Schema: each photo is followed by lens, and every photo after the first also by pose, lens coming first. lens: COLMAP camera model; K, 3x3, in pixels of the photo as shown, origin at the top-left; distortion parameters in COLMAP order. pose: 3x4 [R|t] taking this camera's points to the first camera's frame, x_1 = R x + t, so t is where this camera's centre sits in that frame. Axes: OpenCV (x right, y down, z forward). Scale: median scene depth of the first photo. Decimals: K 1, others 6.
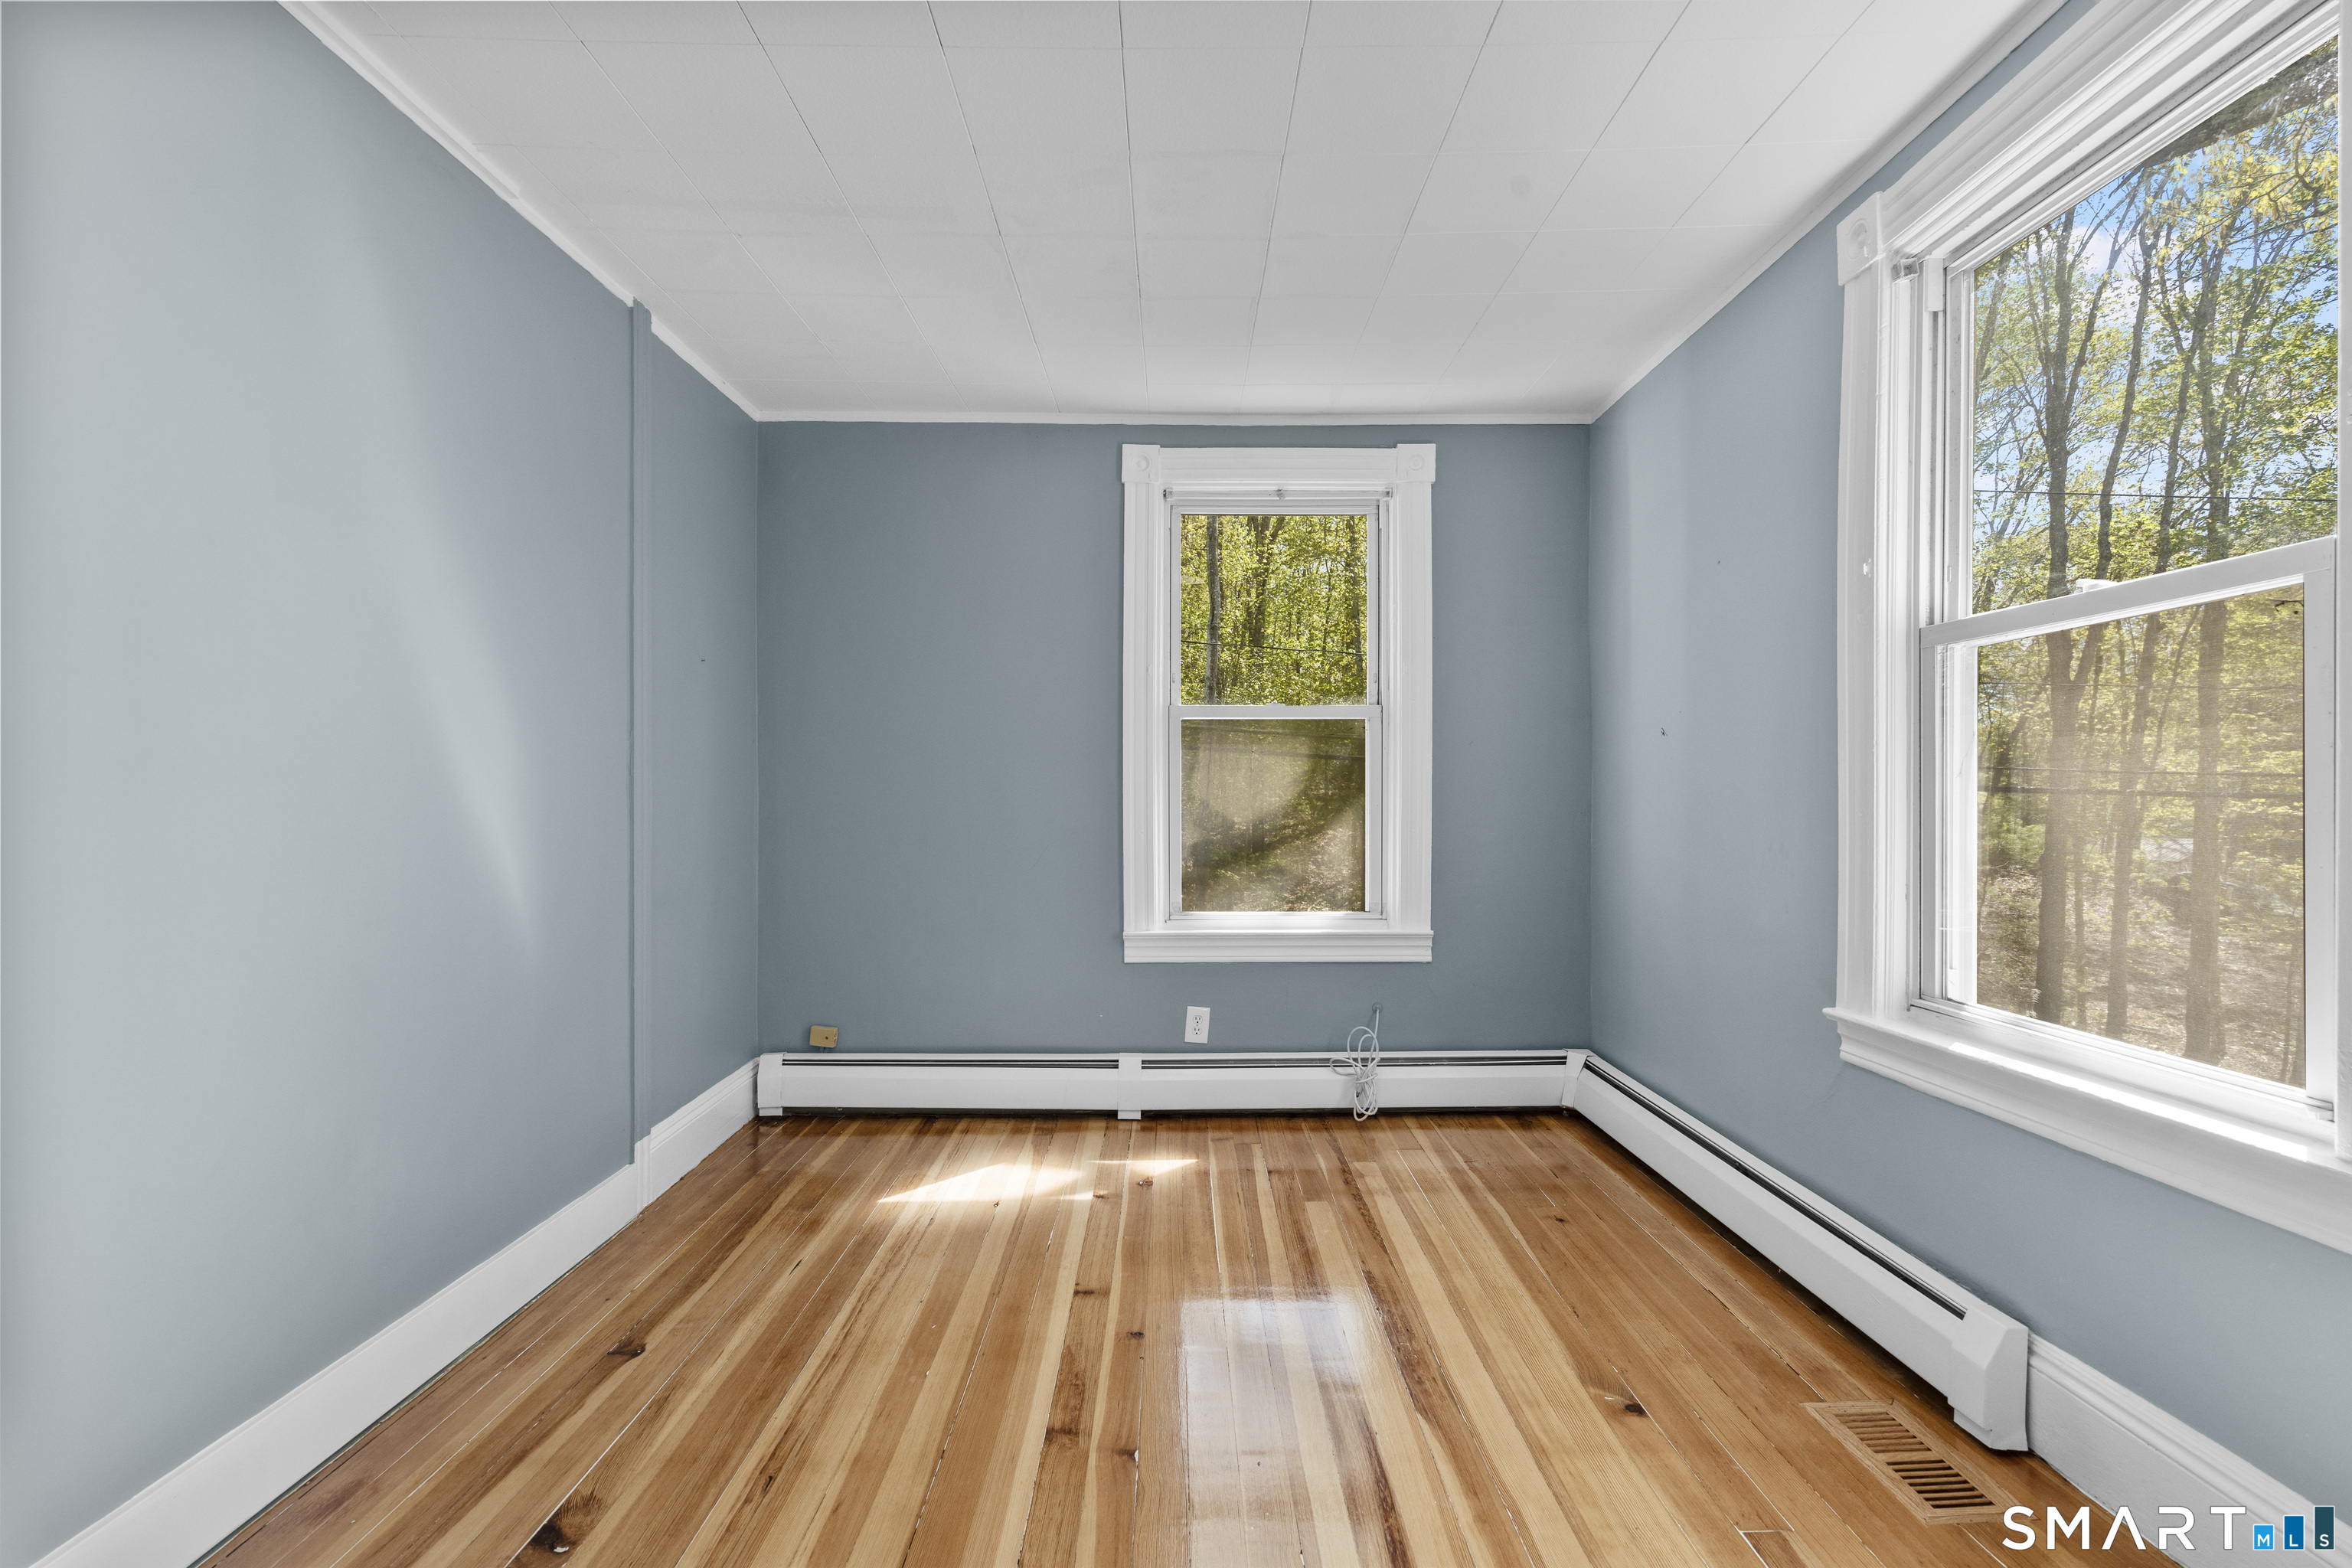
lens RADIAL K [[1047.1, 0, 1184.7], [0, 1047.1, 807.0], [0, 0, 1]] dist [-0.009162, 0.002987]
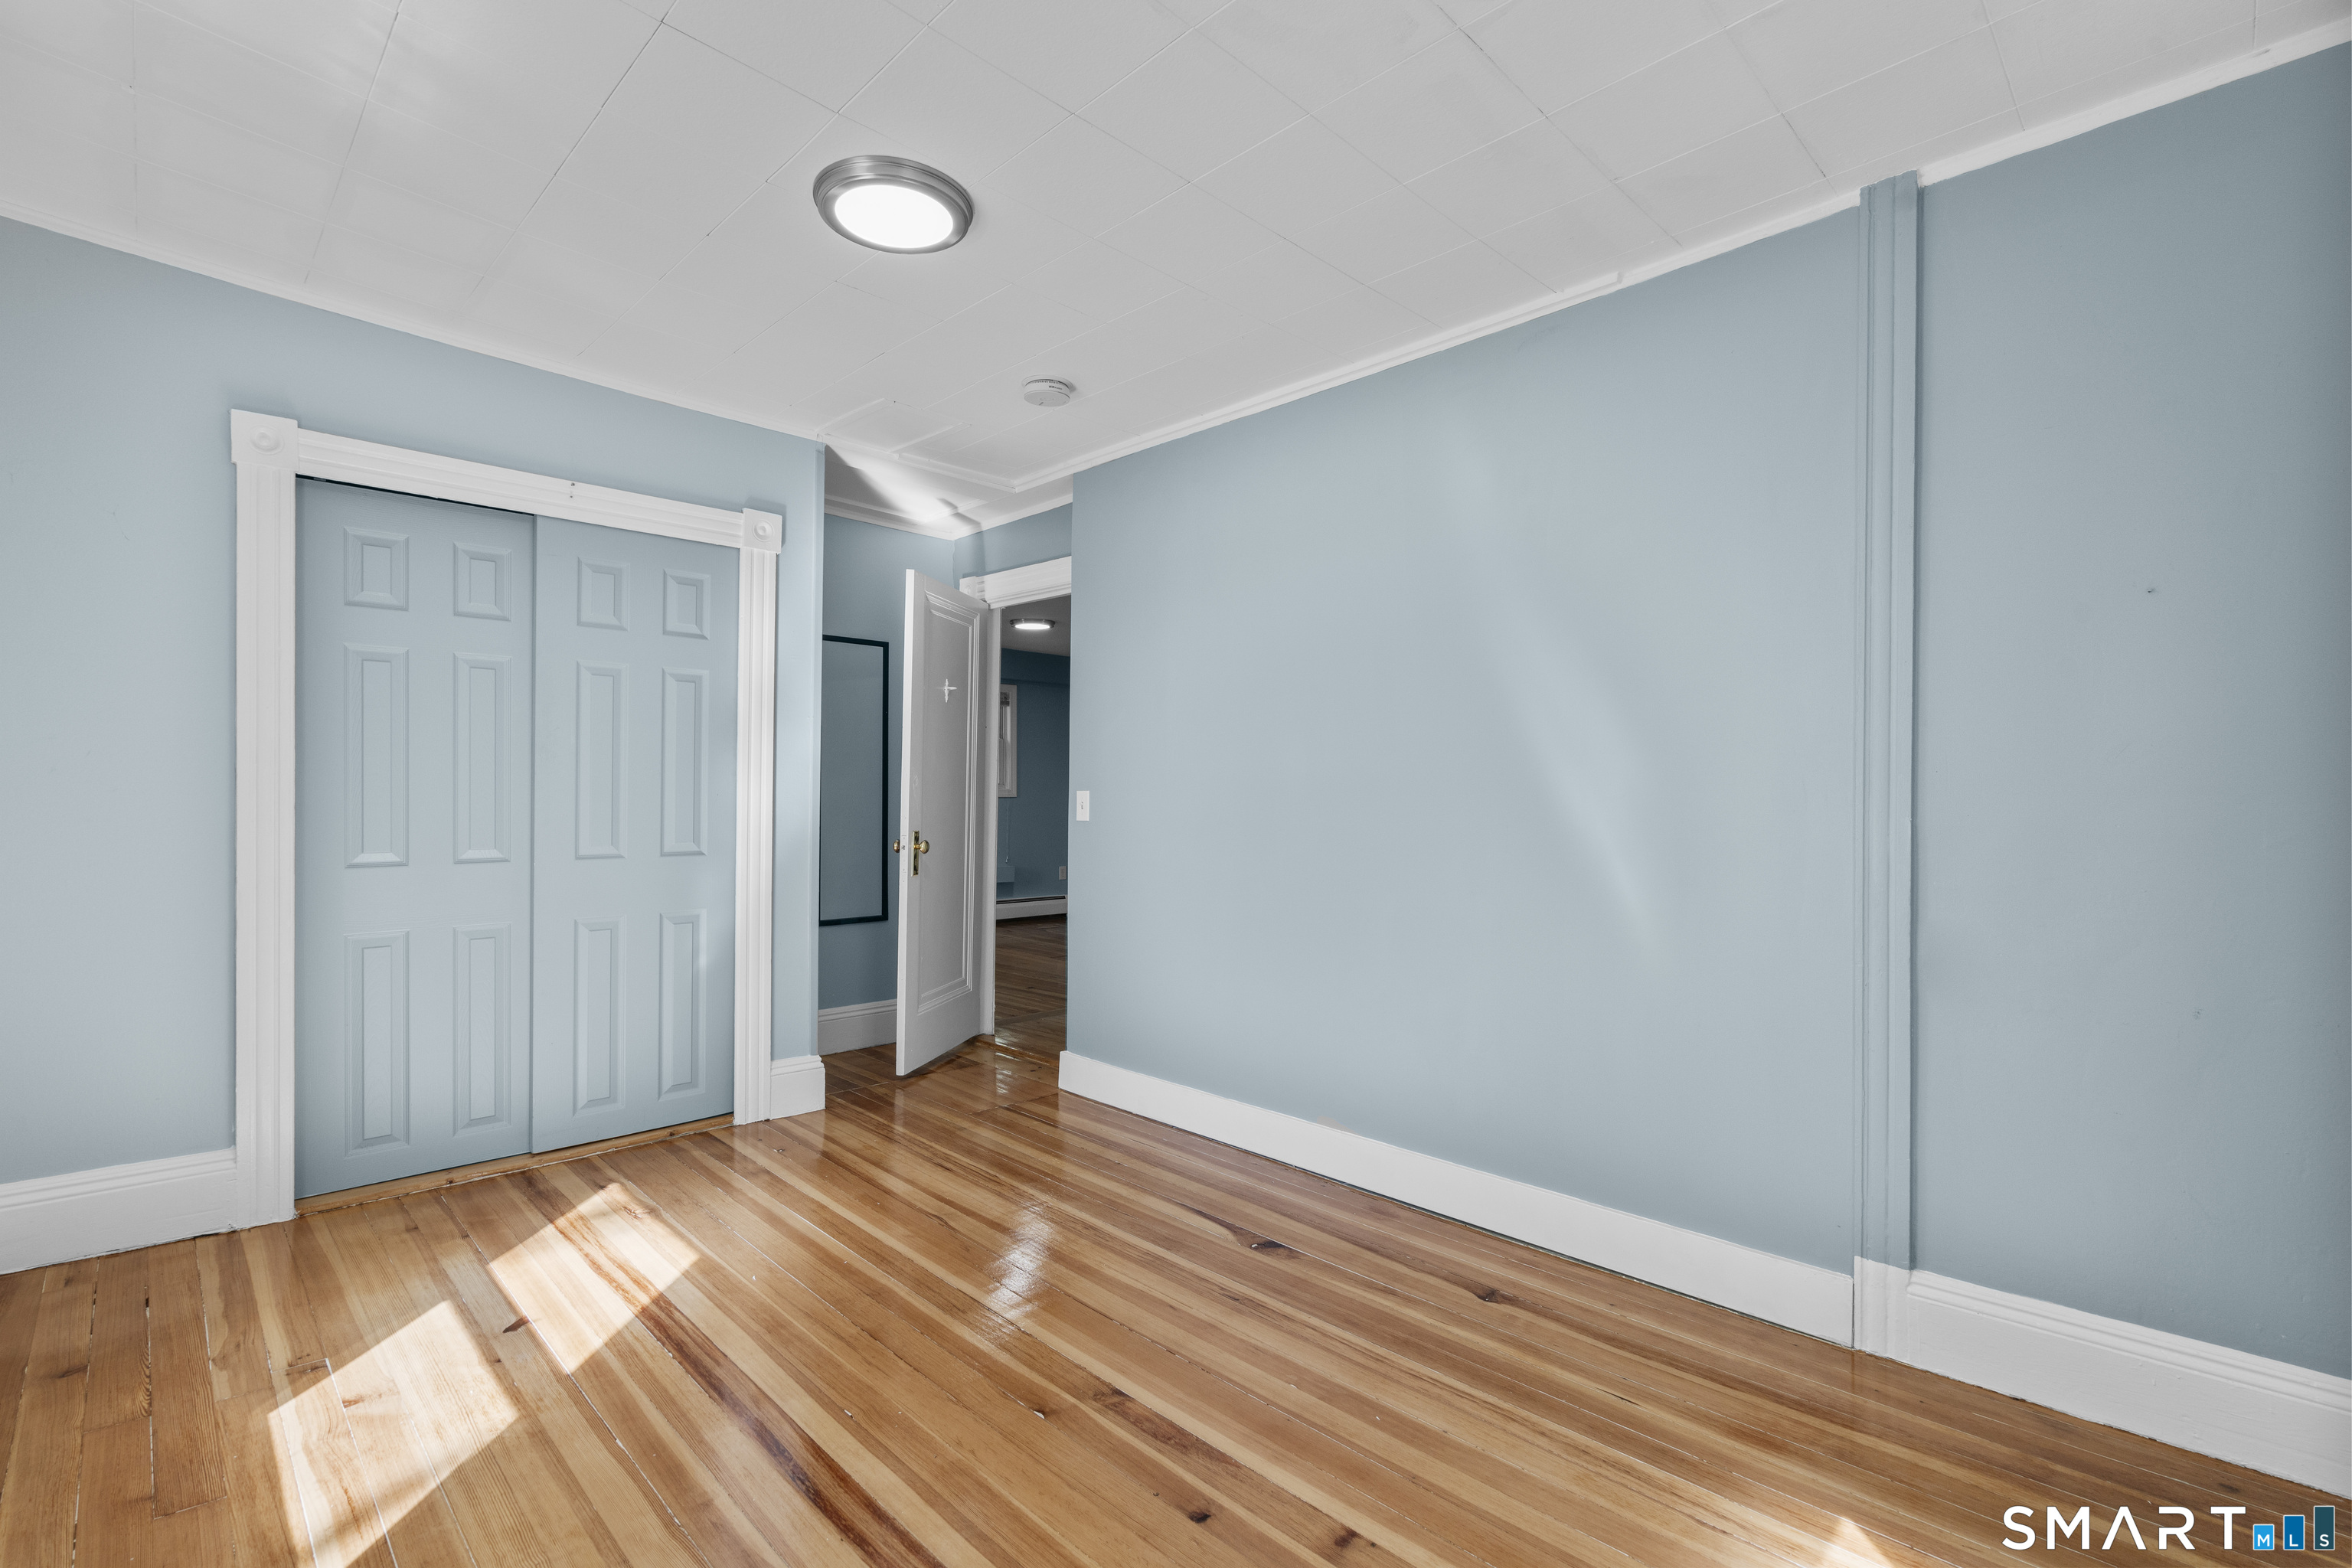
lens RADIAL K [[1047.1, 0, 1160.5], [0, 1047.1, 791.6], [0, 0, 1]] dist [-0.009162, 0.002987]
pose [[-0.724561, -0.014325, -0.689062, 0.401440], [-0.020396, 0.999792, 0.000662, -0.015678], [0.688909, 0.014534, -0.724703, 1.212725]]
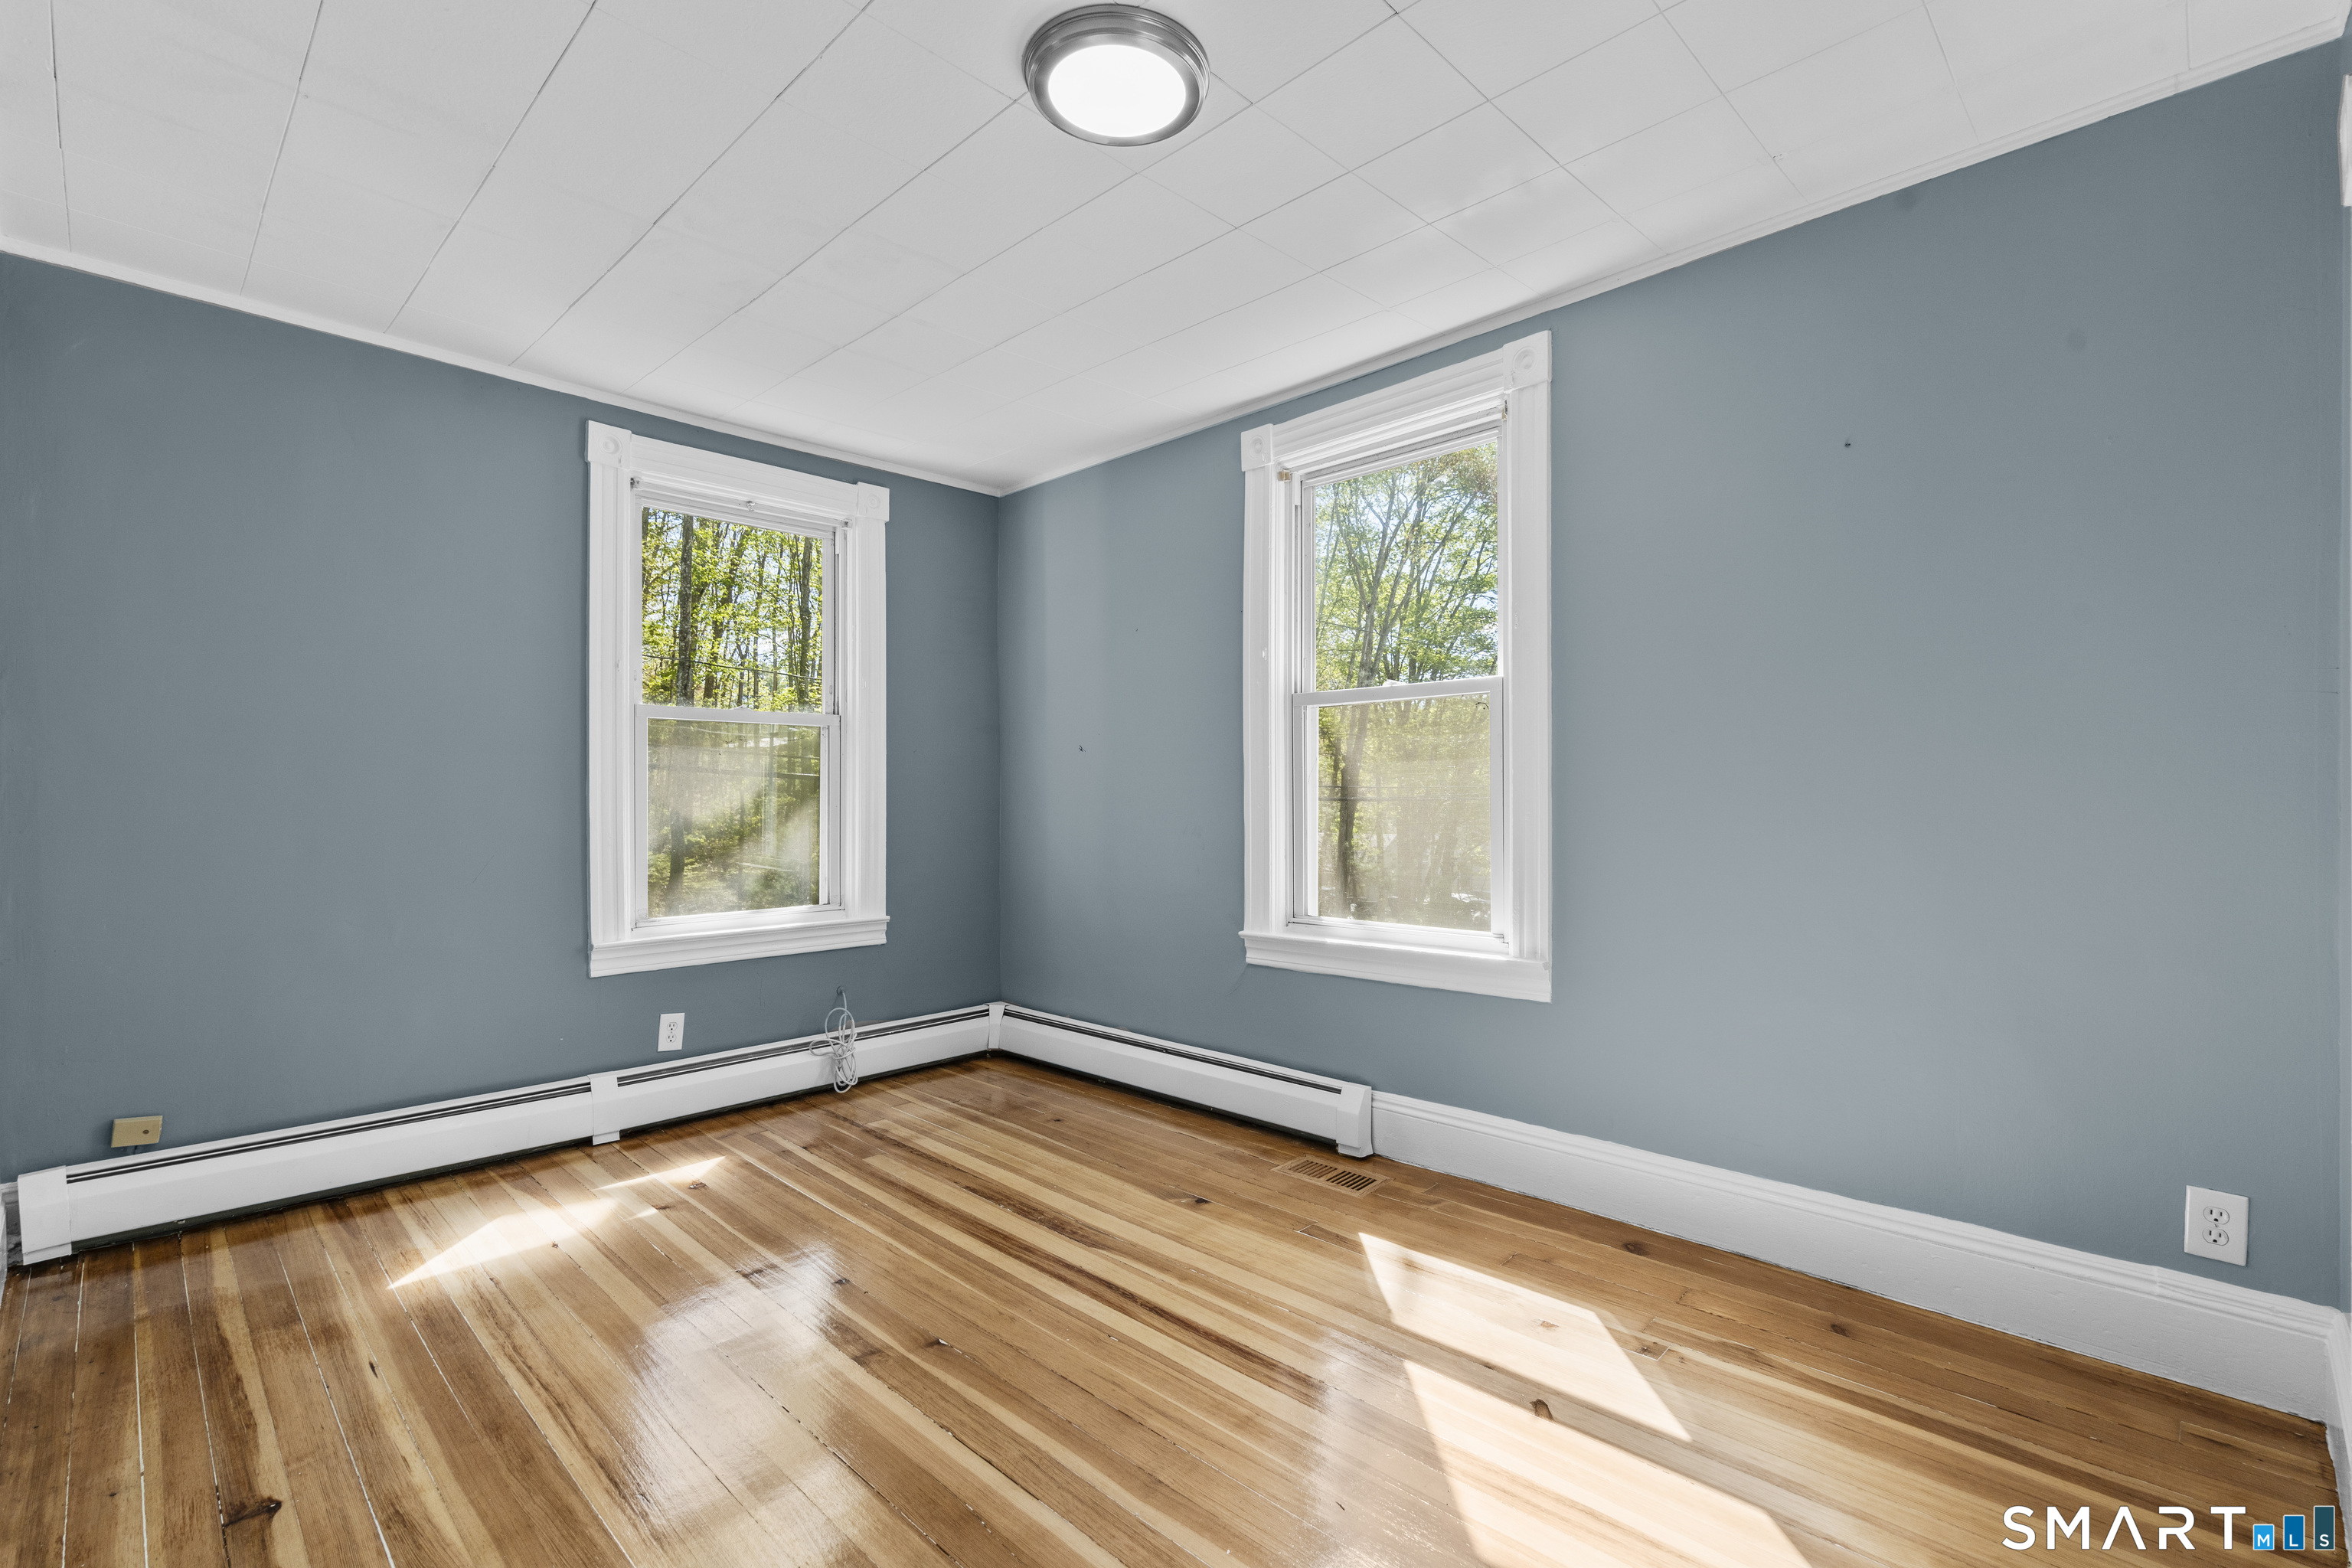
lens RADIAL K [[1047.1, 0, 1181.7], [0, 1047.1, 802.6], [0, 0, 1]] dist [-0.009162, 0.002987]
pose [[0.701057, -0.007093, 0.713070, -0.463110], [0.012032, 0.999926, -0.001882, 0.002224], [-0.713004, 0.009899, 0.701091, -0.032542]]
